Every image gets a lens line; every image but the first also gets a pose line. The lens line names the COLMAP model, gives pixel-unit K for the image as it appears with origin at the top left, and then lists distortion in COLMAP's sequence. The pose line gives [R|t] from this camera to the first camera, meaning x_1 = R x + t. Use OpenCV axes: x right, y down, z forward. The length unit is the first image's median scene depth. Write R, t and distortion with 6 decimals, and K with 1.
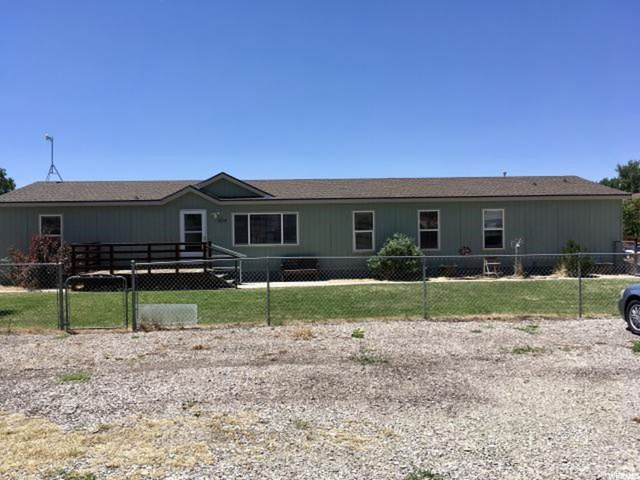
lens RADIAL K [[539.5, 0, 320.0], [0, 539.5, 240.0], [0, 0, 1]] dist [0.074770, -0.113160]
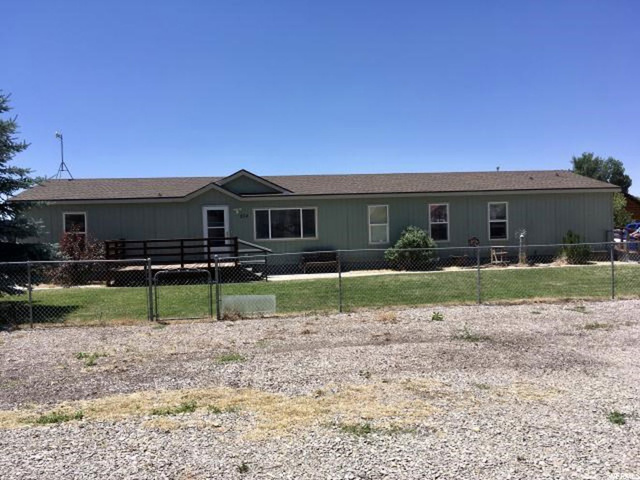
lens RADIAL K [[539.5, 0, 320.0], [0, 539.5, 240.0], [0, 0, 1]] dist [0.074770, -0.113160]
pose [[0.997276, -0.015177, 0.072189, -0.114051], [0.014239, 0.999808, 0.013485, -0.002129], [-0.072380, -0.012420, 0.997300, -0.044770]]
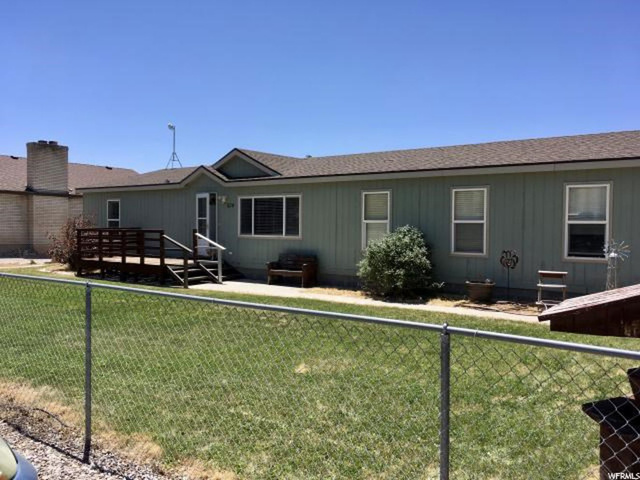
lens RADIAL K [[539.5, 0, 320.0], [0, 539.5, 240.0], [0, 0, 1]] dist [0.074770, -0.113160]
pose [[0.784978, 0.040173, -0.618220, 0.466525], [-0.025317, 0.999142, 0.032781, -0.013887], [0.619007, -0.010081, 0.785321, 0.435792]]
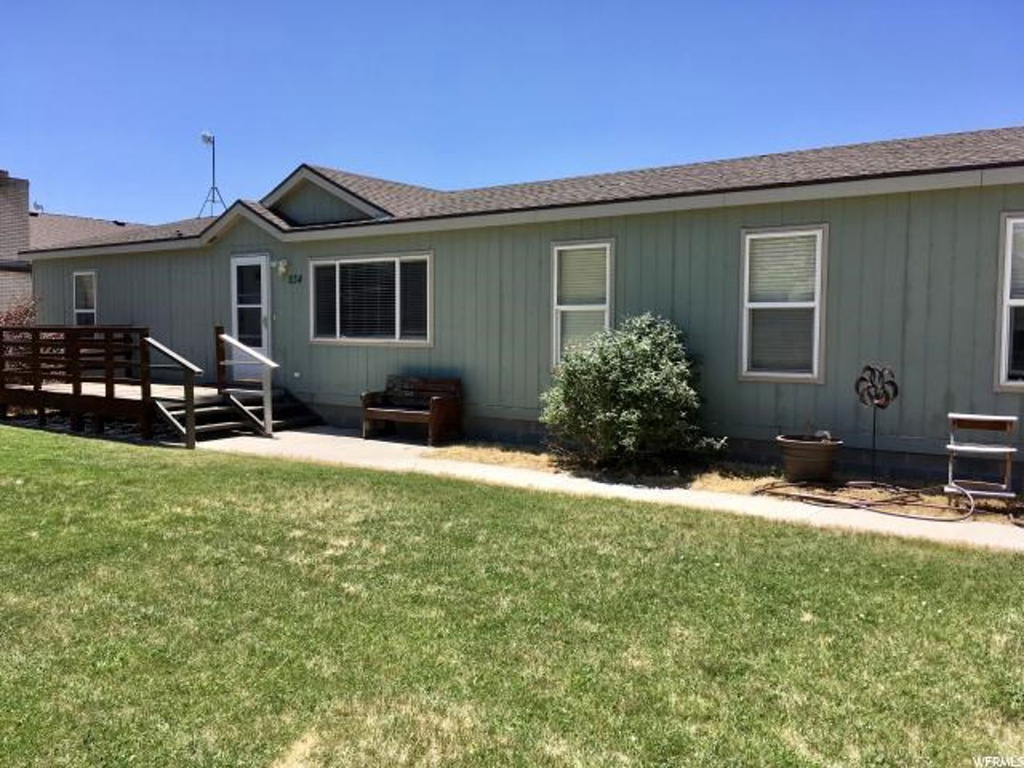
lens RADIAL K [[863.2, 0, 512.0], [0, 863.2, 384.0], [0, 0, 1]] dist [0.074770, -0.113160]
pose [[0.788059, 0.060621, -0.612608, 0.384921], [-0.022639, 0.997320, 0.069567, -0.005818], [0.615184, -0.040954, 0.787319, 0.583583]]
